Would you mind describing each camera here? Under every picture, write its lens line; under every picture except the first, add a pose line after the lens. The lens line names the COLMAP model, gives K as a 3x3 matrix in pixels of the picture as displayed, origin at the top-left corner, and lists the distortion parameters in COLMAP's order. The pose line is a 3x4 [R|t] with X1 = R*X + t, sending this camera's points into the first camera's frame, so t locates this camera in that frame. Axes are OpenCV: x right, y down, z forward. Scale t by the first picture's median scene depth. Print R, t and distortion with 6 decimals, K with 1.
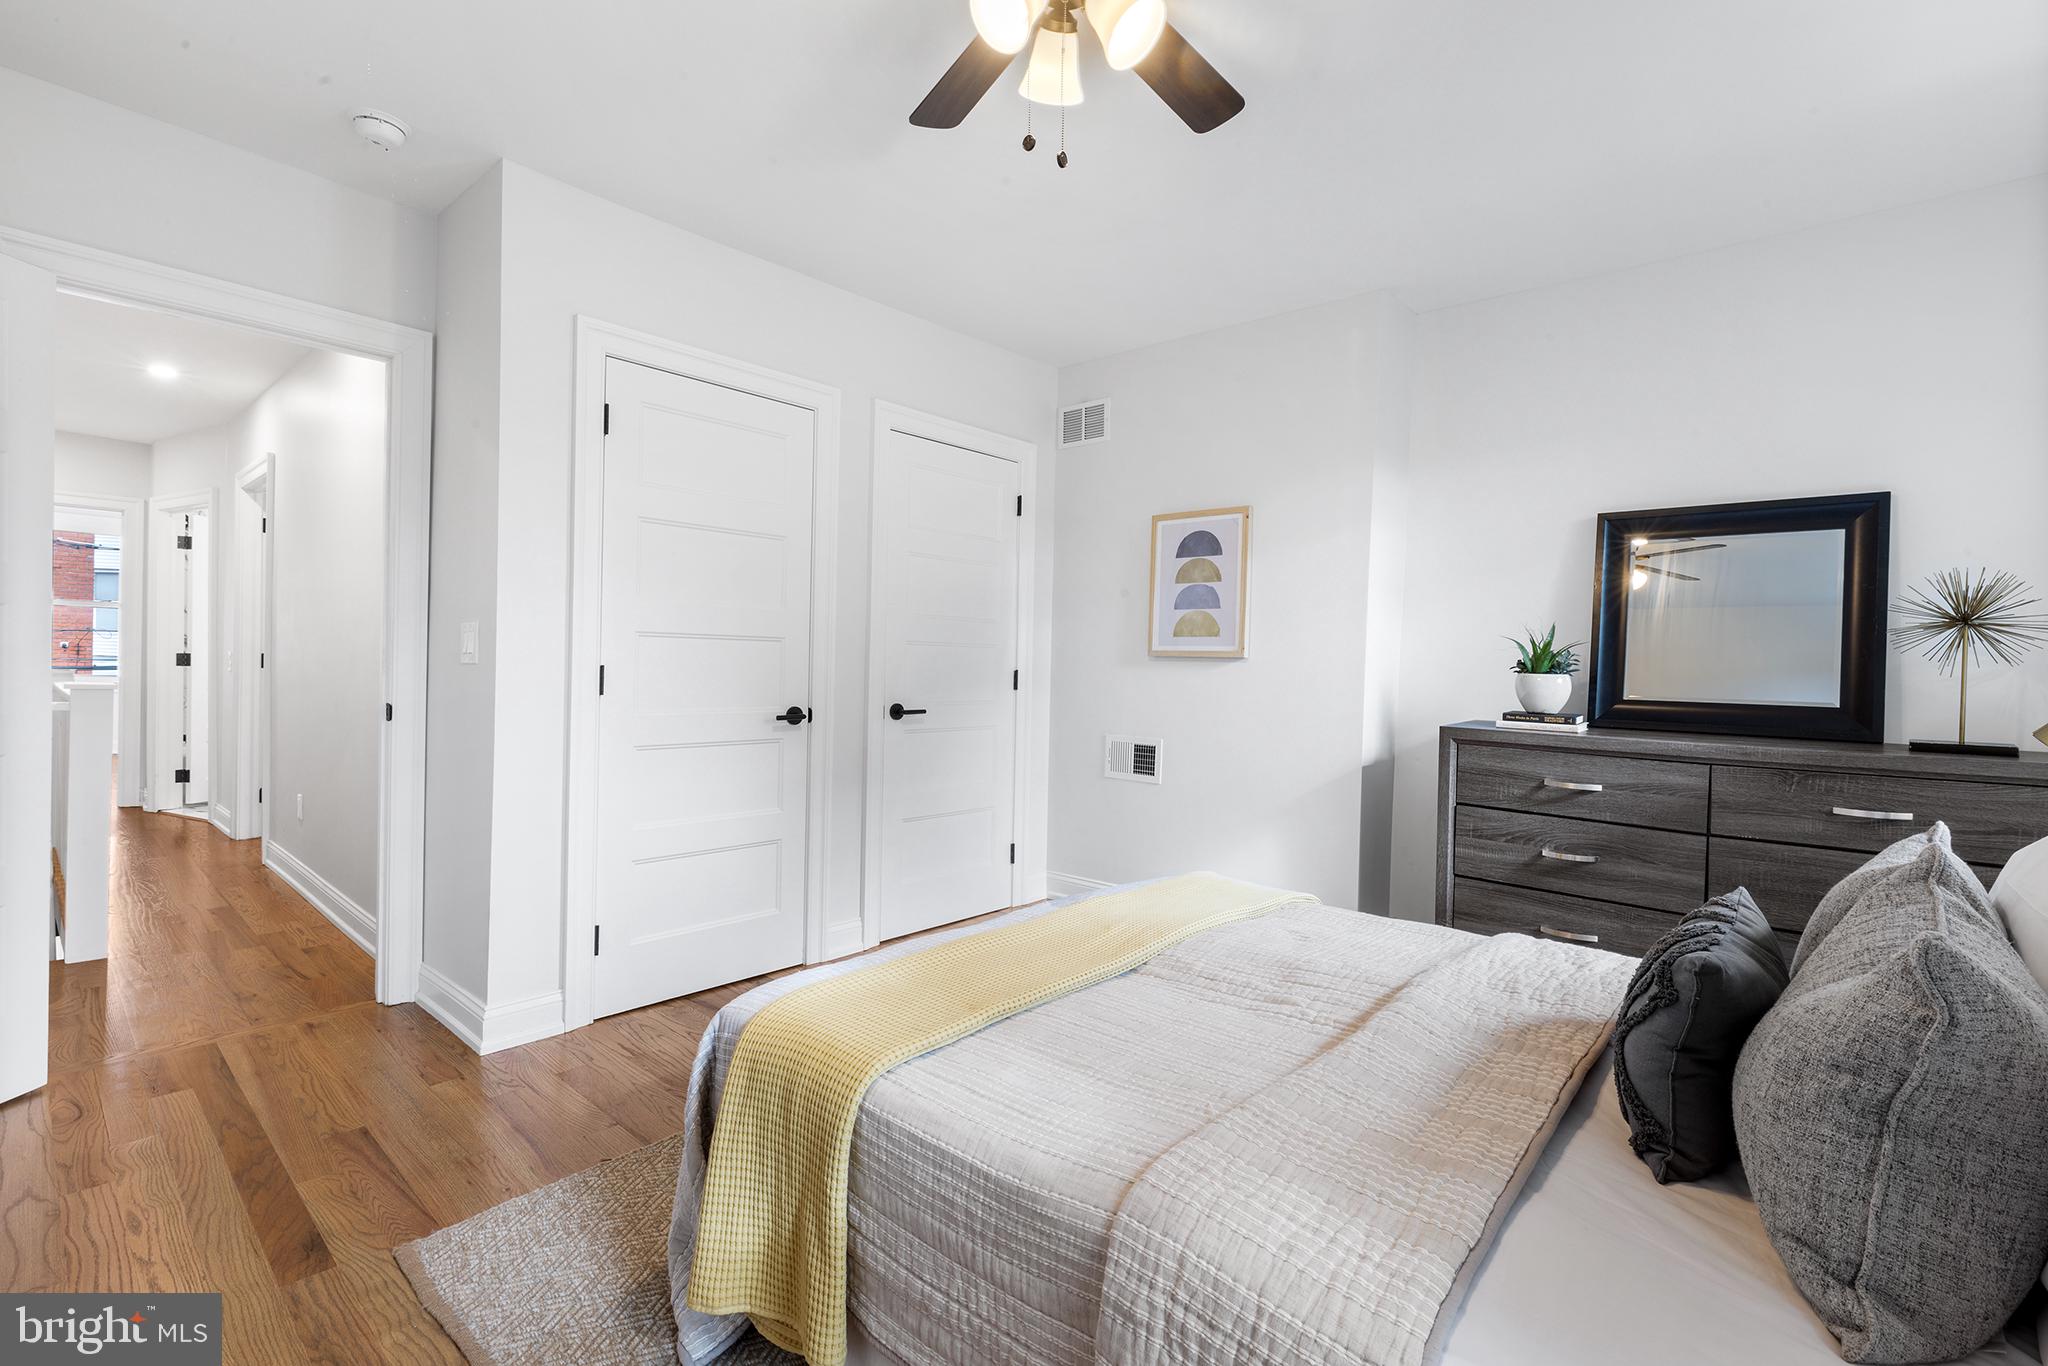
lens RADIAL K [[914.3, 0, 1010.2], [0, 914.3, 664.8], [0, 0, 1]] dist [0.004060, 0.000118]
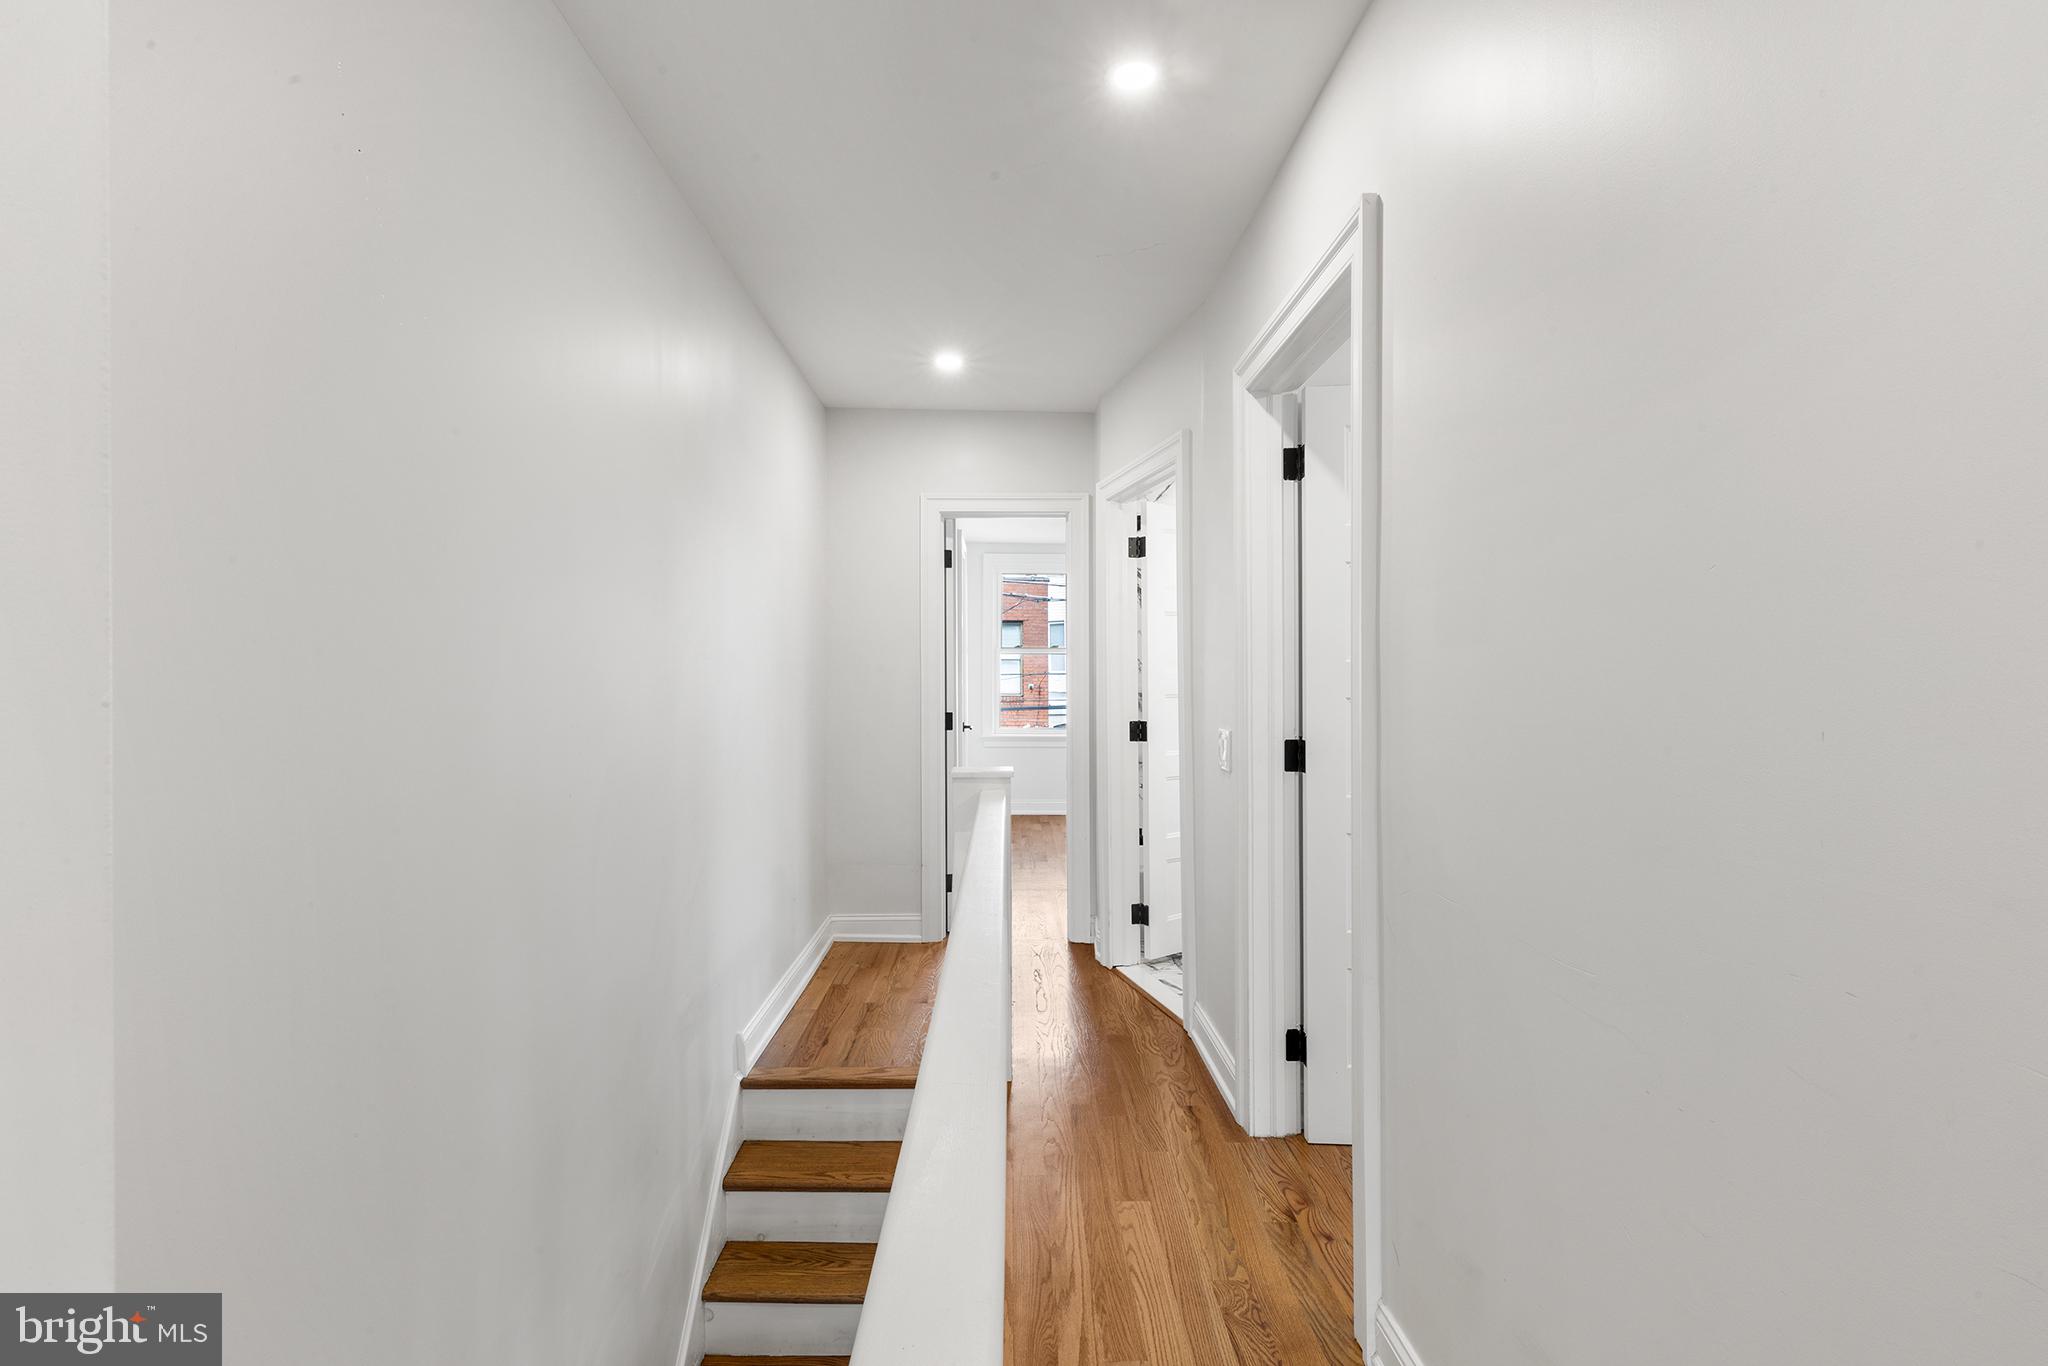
lens RADIAL K [[914.3, 0, 1010.2], [0, 914.3, 664.8], [0, 0, 1]] dist [0.004060, 0.000118]
pose [[0.674736, -0.032323, -0.737351, -0.488611], [0.012625, 0.999400, -0.032257, -0.032115], [0.737951, 0.012455, 0.674739, 0.502351]]
